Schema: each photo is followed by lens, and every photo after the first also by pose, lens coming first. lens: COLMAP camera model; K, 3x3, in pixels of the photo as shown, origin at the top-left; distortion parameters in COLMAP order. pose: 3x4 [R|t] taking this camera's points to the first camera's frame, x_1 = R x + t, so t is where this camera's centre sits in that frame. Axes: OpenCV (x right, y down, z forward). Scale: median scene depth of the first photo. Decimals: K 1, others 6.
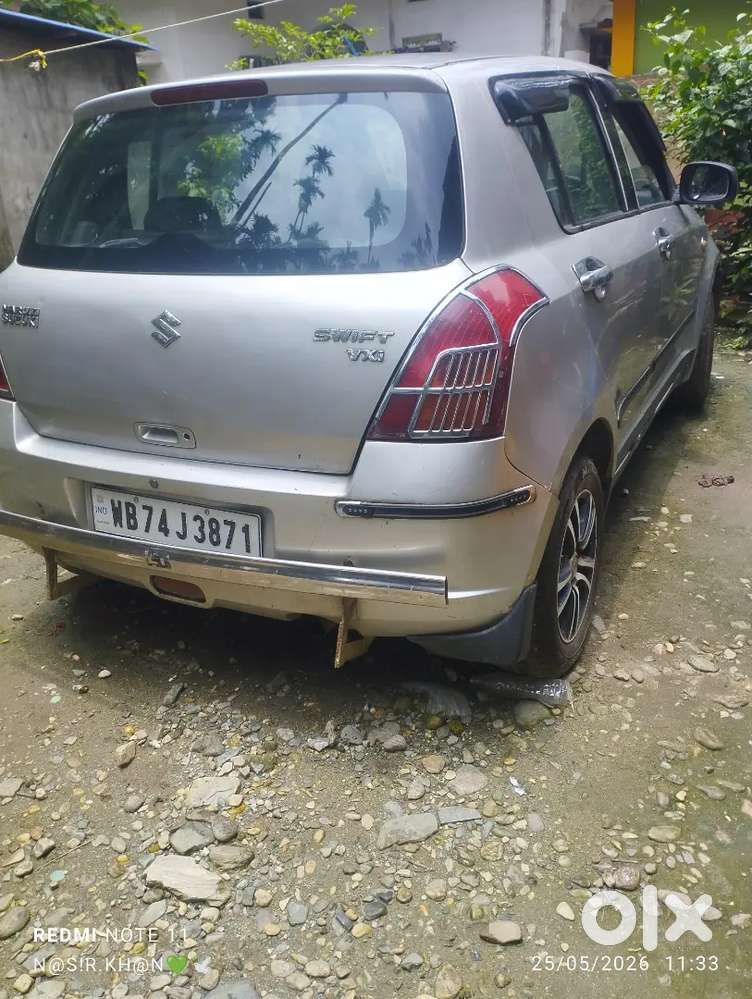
lens RADIAL K [[801.7, 0, 373.5], [0, 801.7, 498.3], [0, 0, 1]] dist [0.097925, -0.130270]
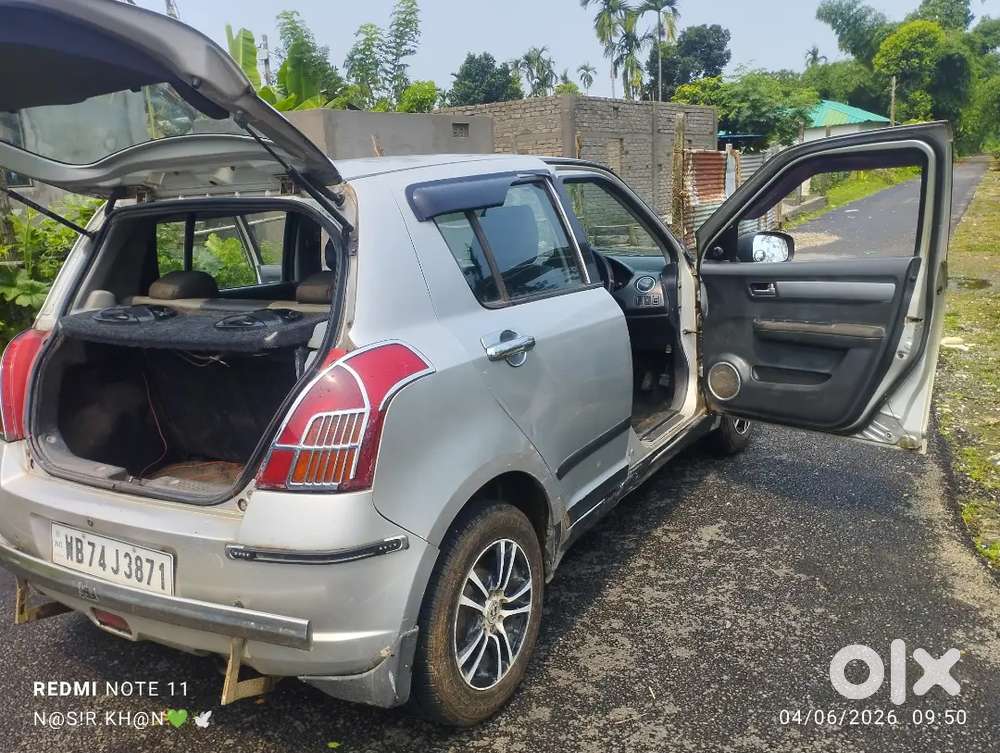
lens RADIAL K [[807.3, 0, 495.5], [0, 807.3, 377.0], [0, 0, 1]] dist [0.111486, -0.160215]
pose [[0.997217, 0.020921, -0.071552, 0.363031], [-0.033366, 0.983567, -0.177433, -0.032938], [0.066664, 0.179326, 0.981528, -0.110507]]
